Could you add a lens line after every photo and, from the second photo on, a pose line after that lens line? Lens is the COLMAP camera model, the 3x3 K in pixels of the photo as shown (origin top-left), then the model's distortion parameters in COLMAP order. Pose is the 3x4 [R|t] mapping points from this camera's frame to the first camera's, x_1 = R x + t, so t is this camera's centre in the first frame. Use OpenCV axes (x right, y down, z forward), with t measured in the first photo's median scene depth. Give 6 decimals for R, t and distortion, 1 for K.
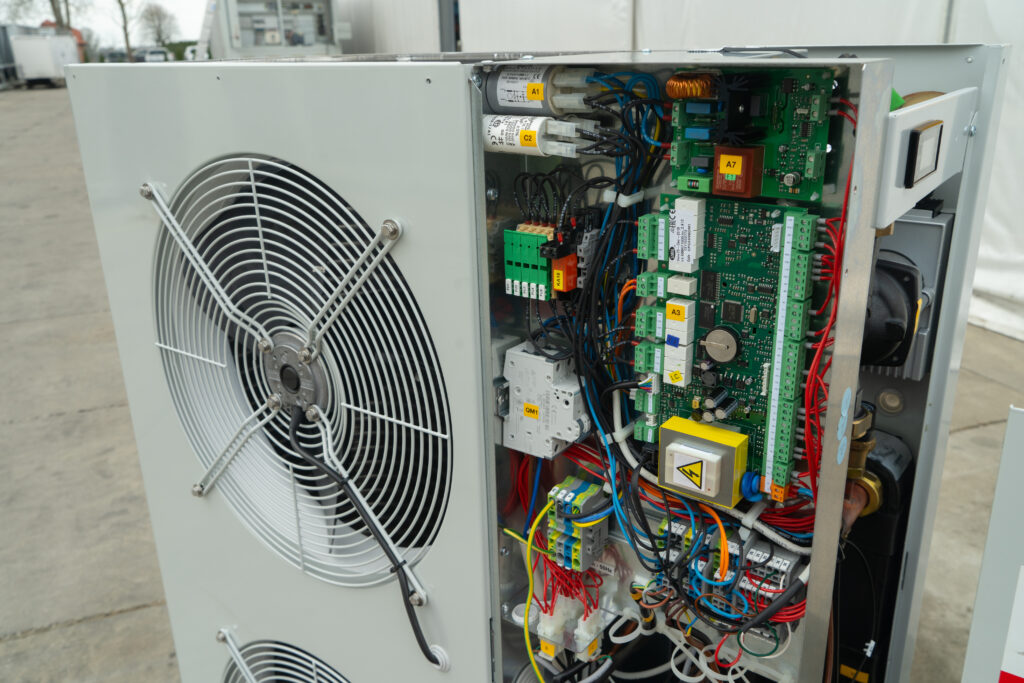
lens RADIAL K [[862.0, 0, 514.2], [0, 862.0, 342.4], [0, 0, 1]] dist [-0.011539, 0.002283]
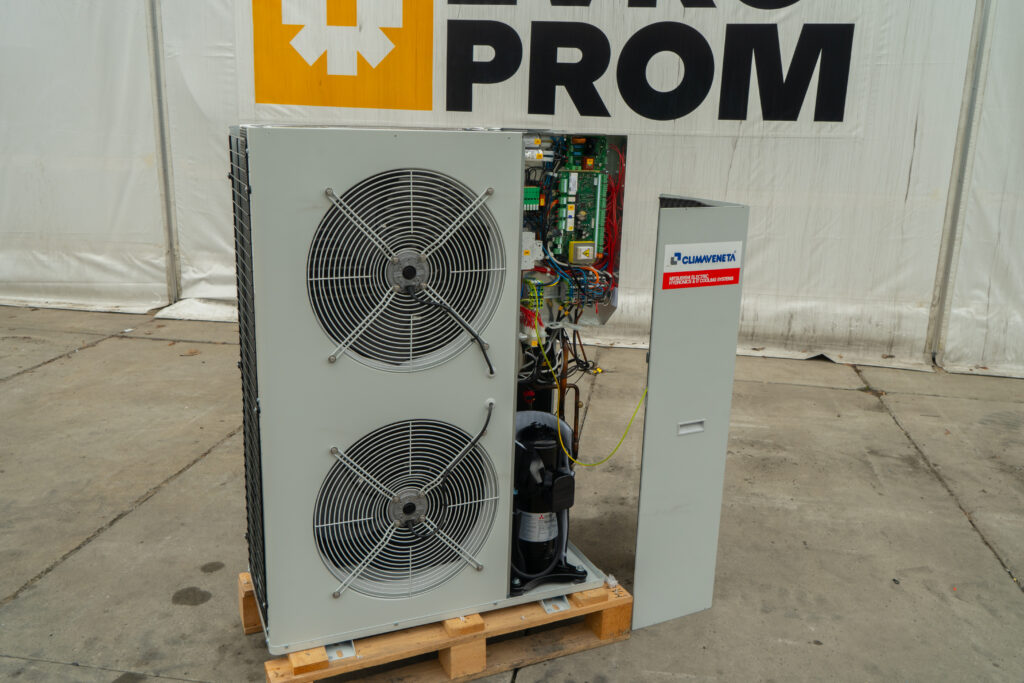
lens RADIAL K [[862.0, 0, 515.4], [0, 862.0, 338.0], [0, 0, 1]] dist [-0.011539, 0.002283]
pose [[0.492054, -0.183479, 0.851010, -2.642322], [0.252786, 0.965533, 0.062010, 0.177225], [-0.833056, 0.184611, 0.521475, -0.428805]]
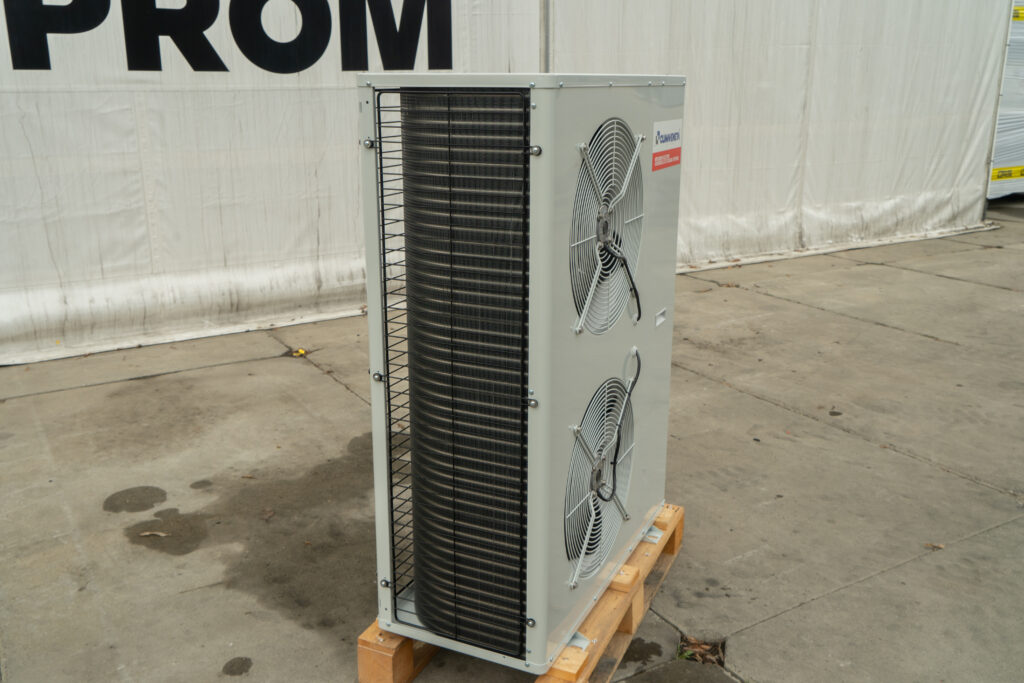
lens RADIAL K [[913.4, 0, 514.4], [0, 913.4, 339.3], [0, 0, 1]] dist [-0.009383, 0.003514]
pose [[-0.202616, -0.246724, 0.947668, -3.102711], [0.332677, 0.892842, 0.303578, -0.602870], [-0.921017, 0.376777, -0.098824, 1.995993]]
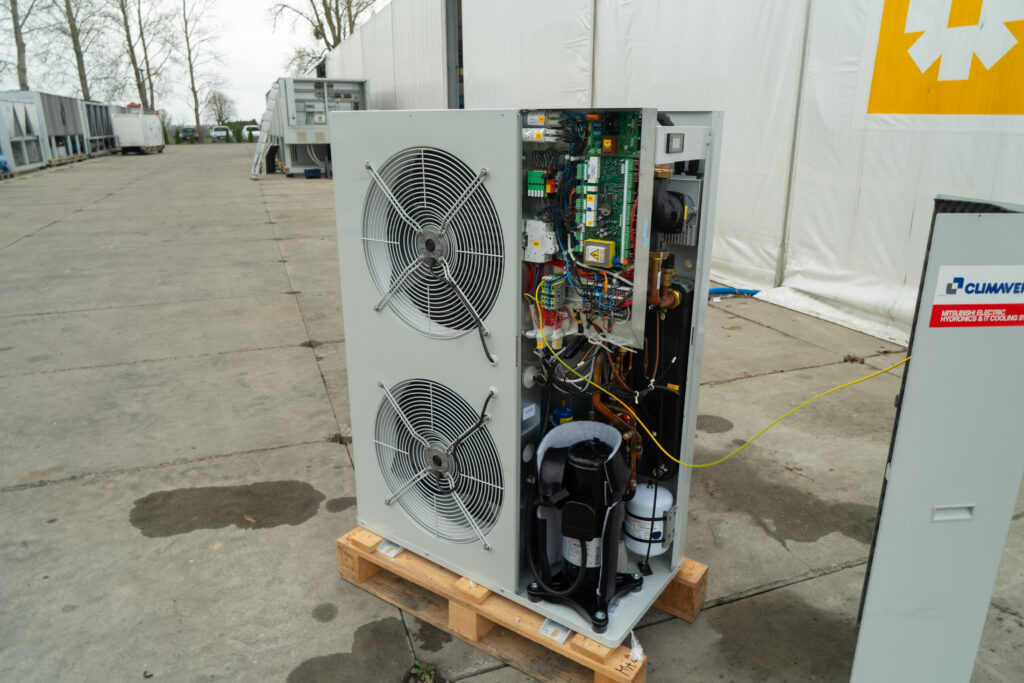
lens RADIAL K [[683.4, 0, 512.7], [0, 683.4, 339.8], [0, 0, 1]] dist [-0.033057, 0.009190]
pose [[0.999483, 0.018290, 0.026441, -0.106551], [-0.017350, 0.999225, -0.035334, 0.471562], [-0.027067, 0.034857, 0.999026, -1.109178]]
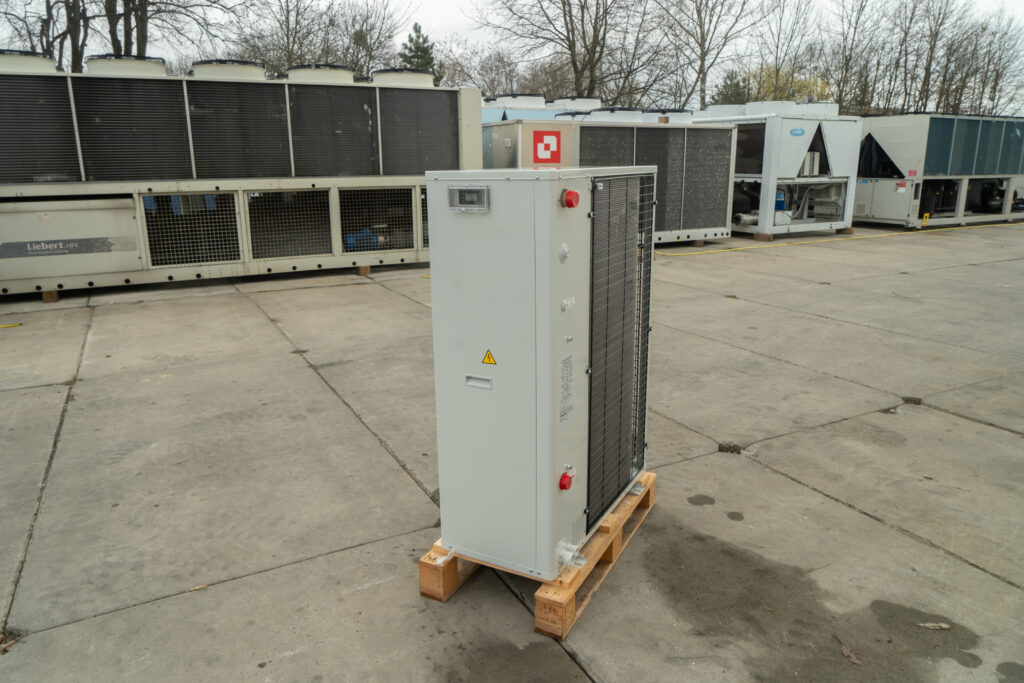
lens RADIAL K [[683.4, 0, 516.0], [0, 683.4, 339.9], [0, 0, 1]] dist [-0.033057, 0.009190]
pose [[0.141183, 0.268970, -0.952745, 3.292752], [-0.325997, 0.921341, 0.211796, -0.312640], [0.934769, 0.280690, 0.217761, 0.611109]]
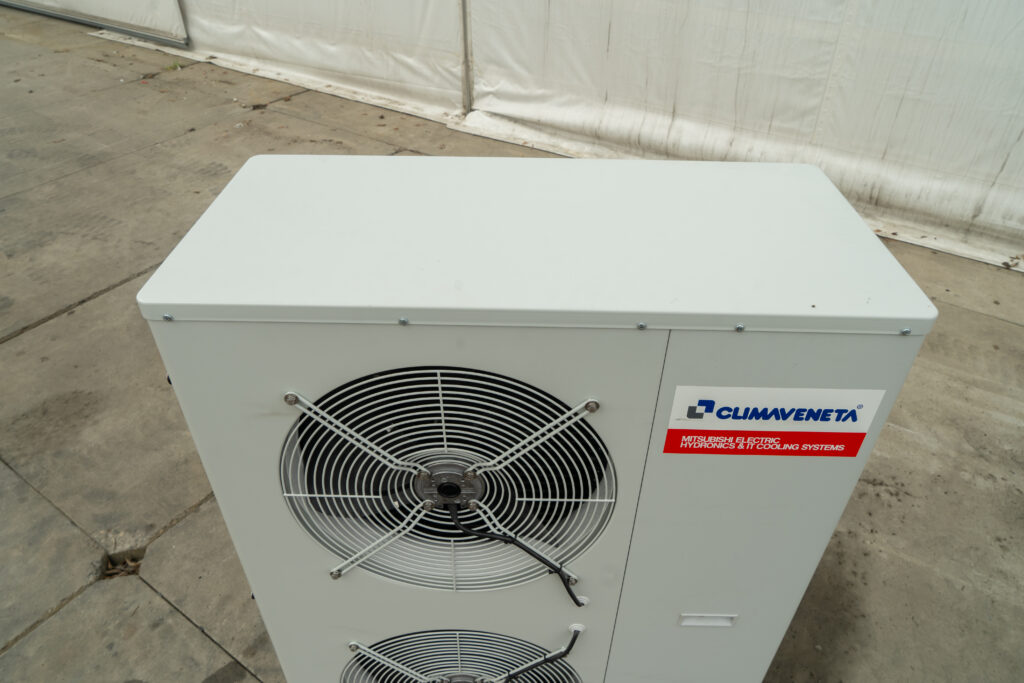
lens RADIAL K [[683.4, 0, 512.0], [0, 683.4, 335.0], [0, 0, 1]] dist [-0.033057, 0.009190]
pose [[0.811225, -0.327475, 0.484432, -0.811896], [0.173389, 0.925922, 0.335565, -0.687085], [-0.558435, -0.188224, 0.807912, 0.169277]]
